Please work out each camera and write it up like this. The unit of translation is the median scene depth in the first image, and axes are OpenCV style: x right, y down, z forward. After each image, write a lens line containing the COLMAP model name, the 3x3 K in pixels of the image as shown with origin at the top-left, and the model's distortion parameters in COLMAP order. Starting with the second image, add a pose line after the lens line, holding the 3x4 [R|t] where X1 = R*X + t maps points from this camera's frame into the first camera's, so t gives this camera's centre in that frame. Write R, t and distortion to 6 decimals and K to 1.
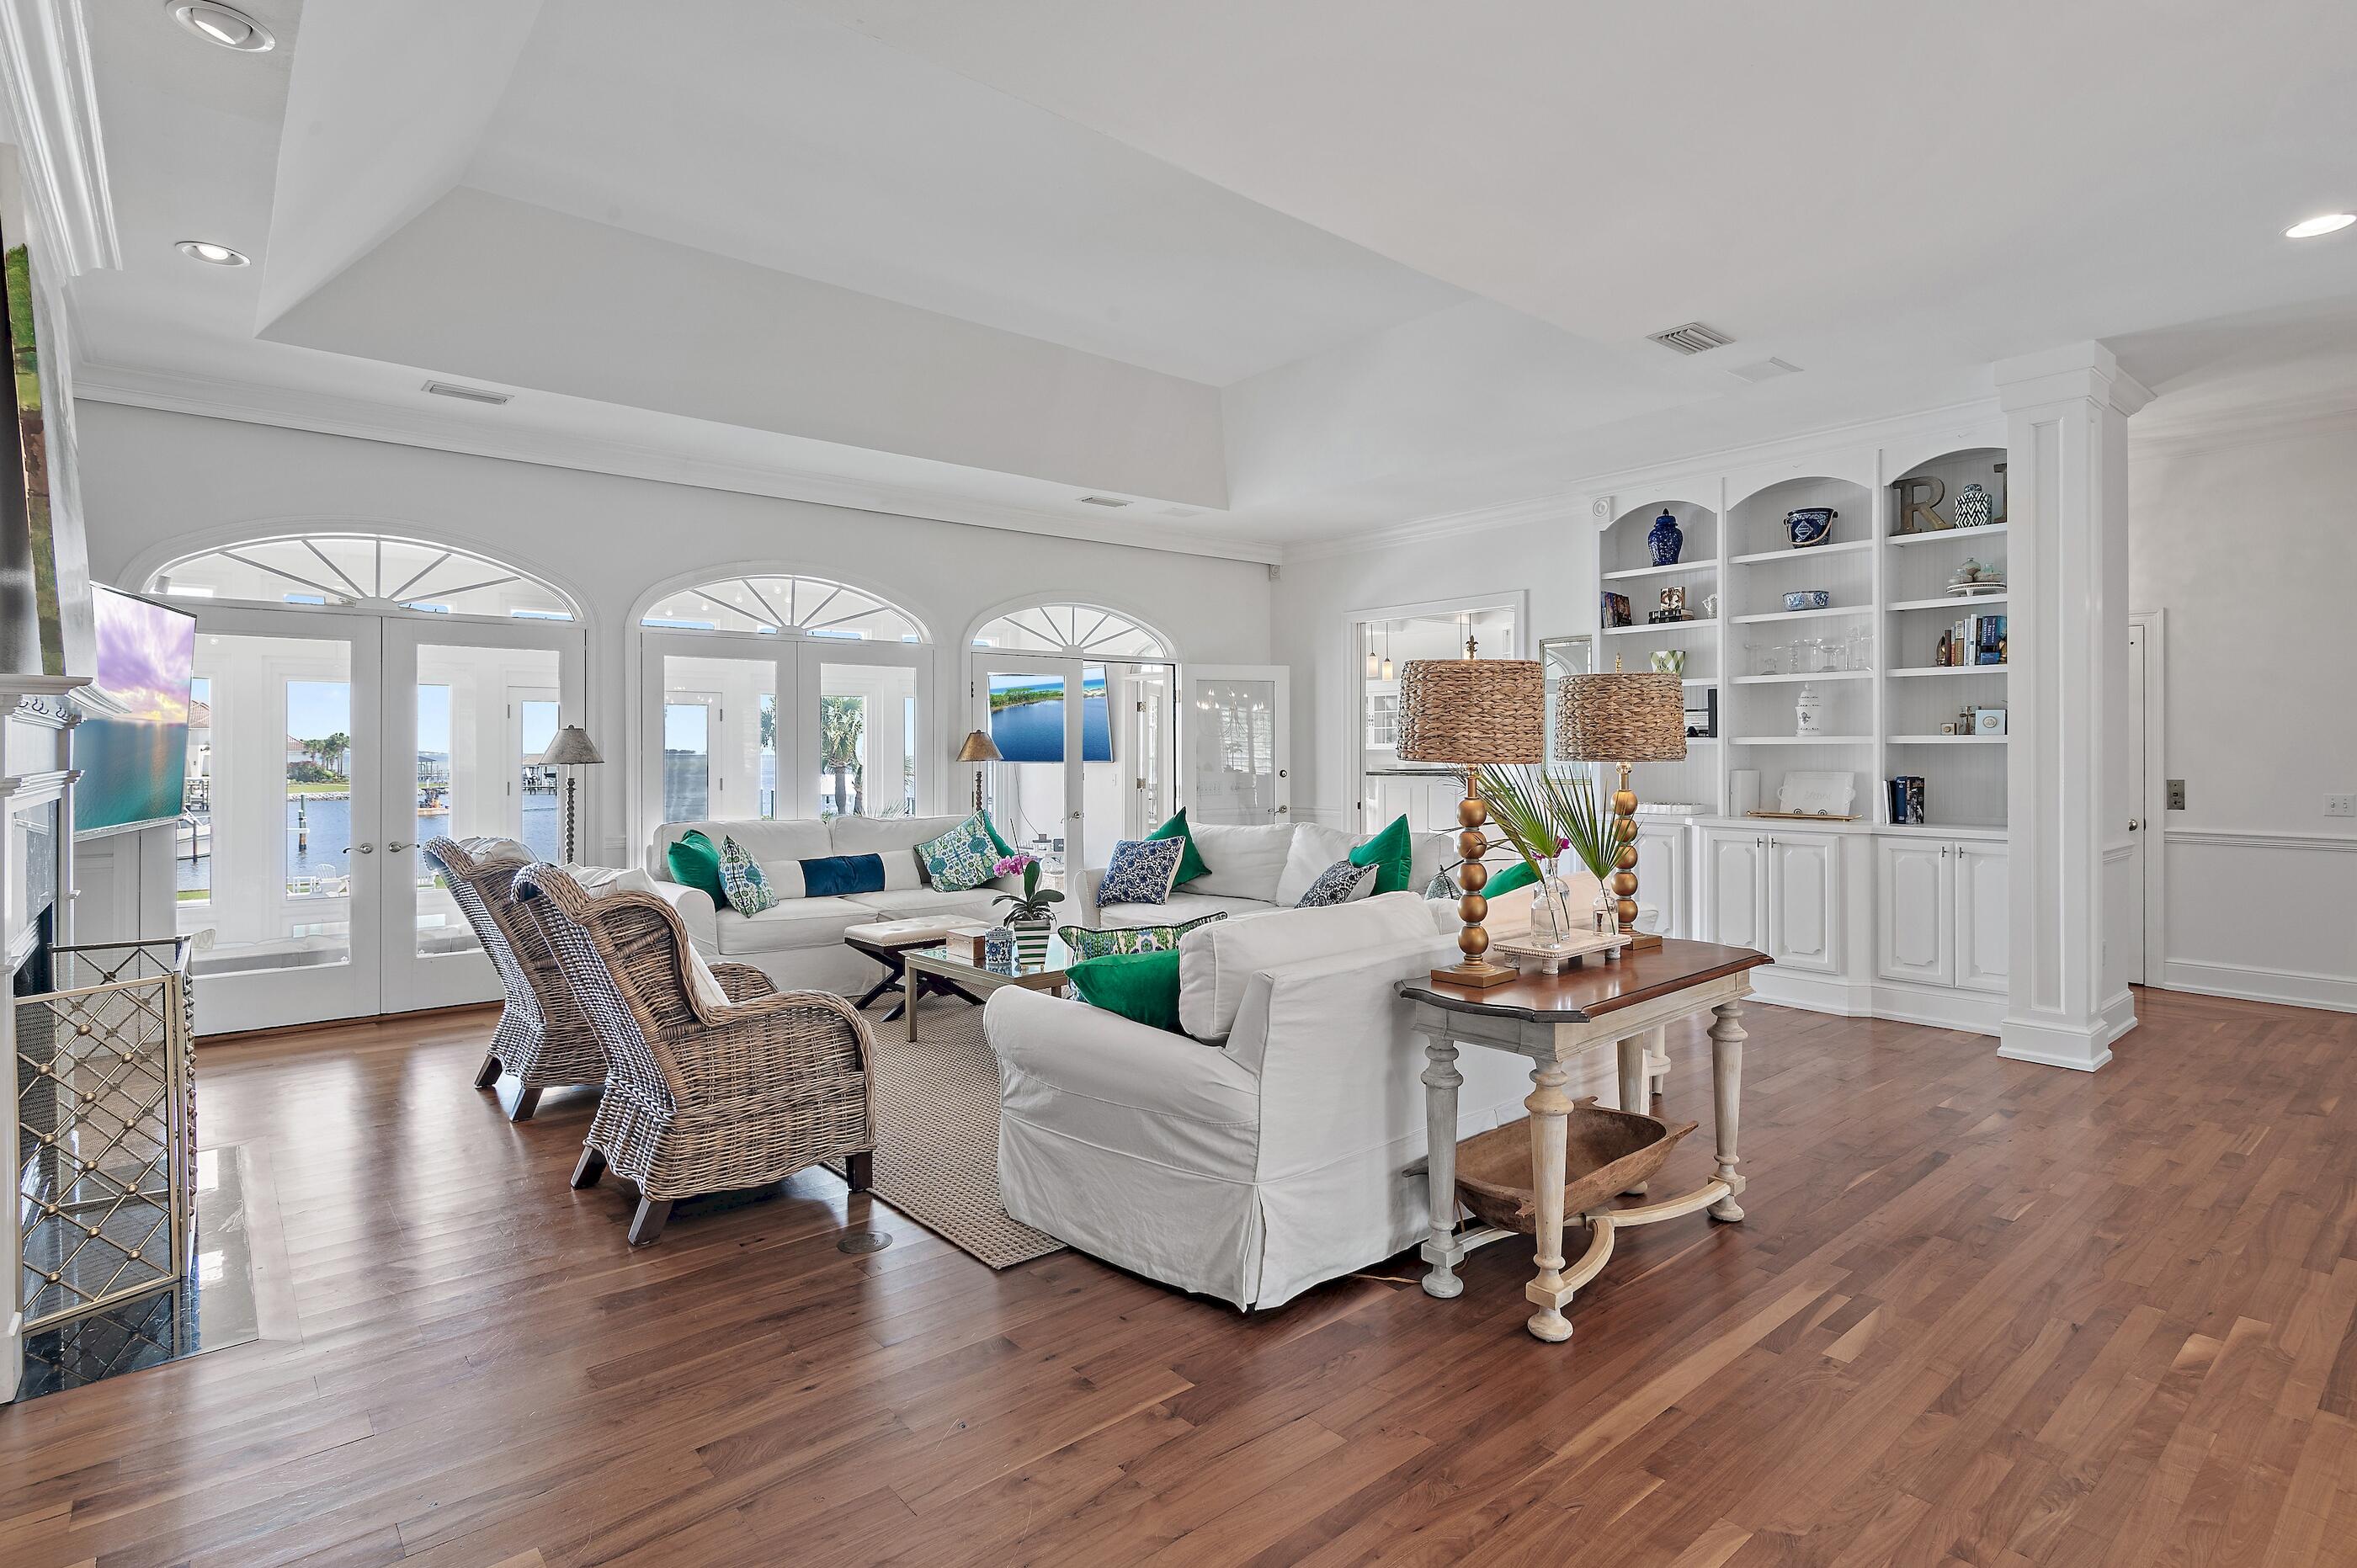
lens RADIAL K [[1174.7, 0, 1190.6], [0, 1174.7, 739.5], [0, 0, 1]] dist [-0.000380, -0.001872]
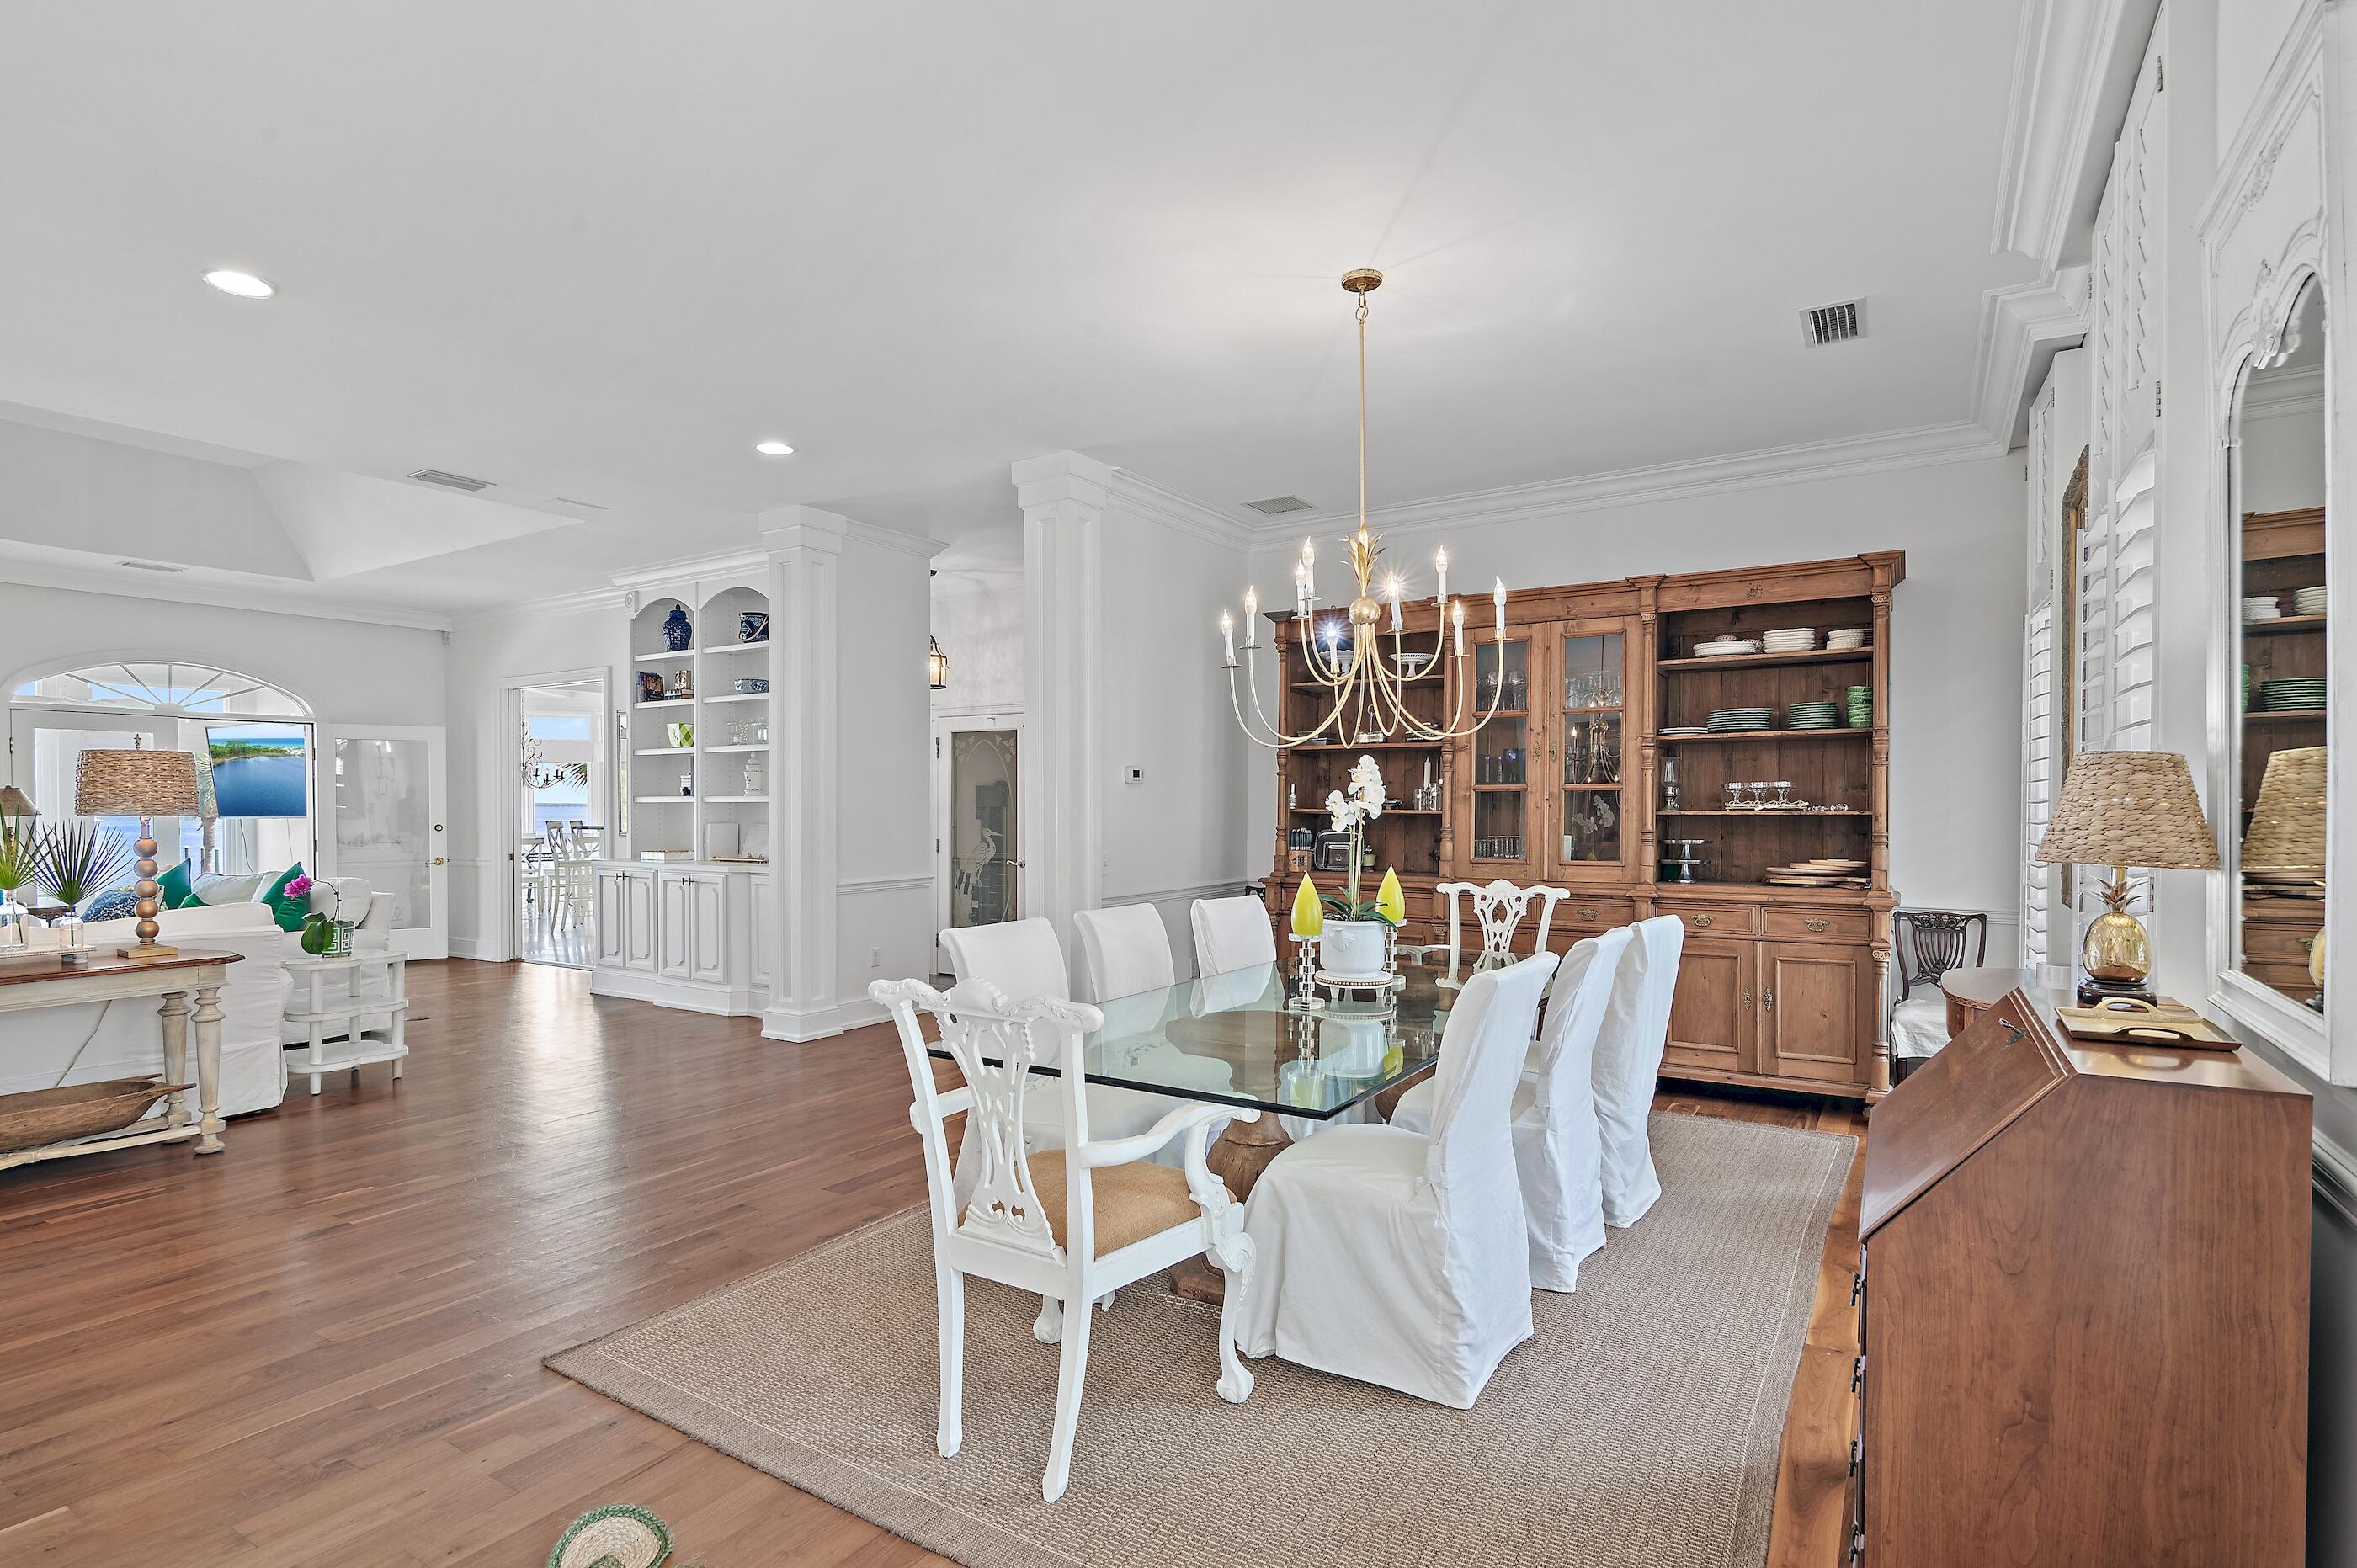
lens RADIAL K [[1174.7, 0, 1164.3], [0, 1174.7, 821.2], [0, 0, 1]] dist [-0.000380, -0.001872]
pose [[0.955974, -0.000081, 0.293453, 0.528958], [-0.006162, 0.999774, 0.020350, -0.003453], [-0.293388, -0.021262, 0.955757, -0.287149]]
